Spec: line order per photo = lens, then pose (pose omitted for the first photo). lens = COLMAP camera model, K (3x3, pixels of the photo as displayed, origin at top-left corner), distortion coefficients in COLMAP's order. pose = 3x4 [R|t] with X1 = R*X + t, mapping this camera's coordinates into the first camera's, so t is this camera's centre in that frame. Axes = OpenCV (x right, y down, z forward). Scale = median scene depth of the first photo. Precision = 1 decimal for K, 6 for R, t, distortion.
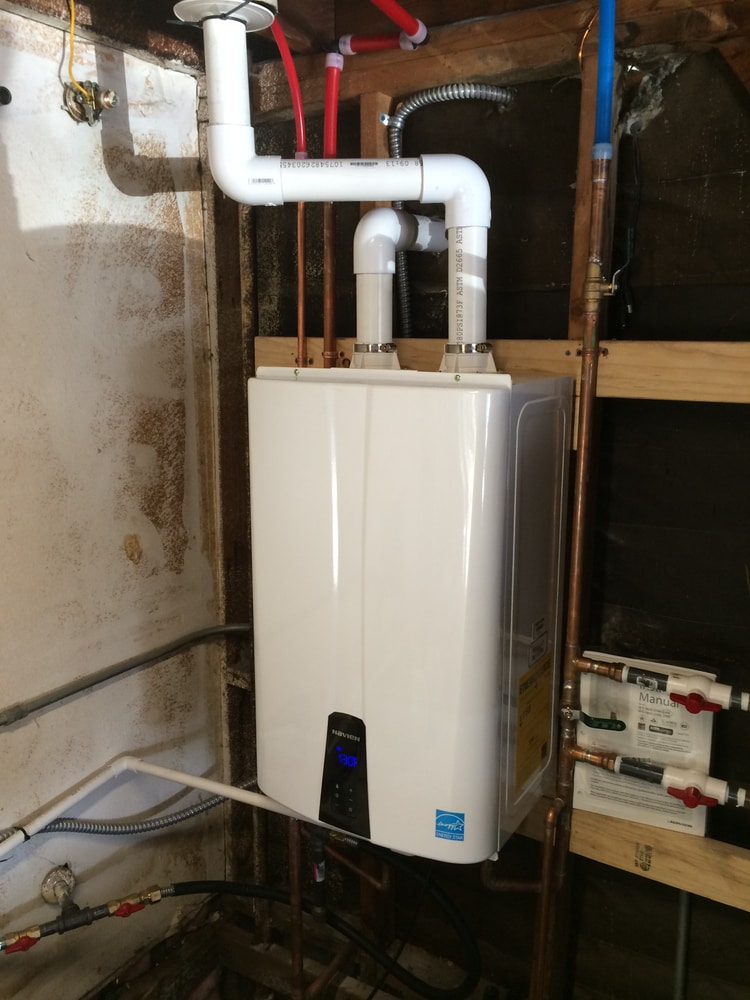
lens RADIAL K [[868.3, 0, 379.8], [0, 868.3, 501.4], [0, 0, 1]] dist [0.042421, -0.011364]
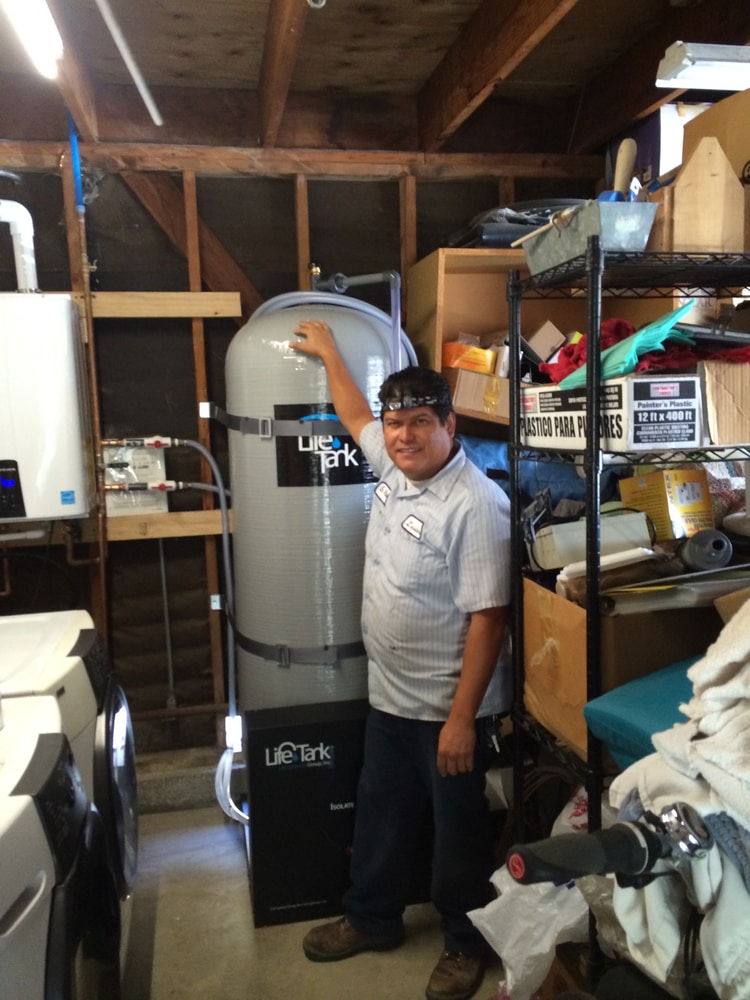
lens RADIAL K [[868.3, 0, 379.8], [0, 868.3, 501.4], [0, 0, 1]] dist [0.042421, -0.011364]
pose [[0.736141, -0.106646, 0.668373, -0.749408], [0.170844, 0.984809, -0.031029, 0.535605], [-0.654911, 0.137030, 0.743178, -1.063773]]
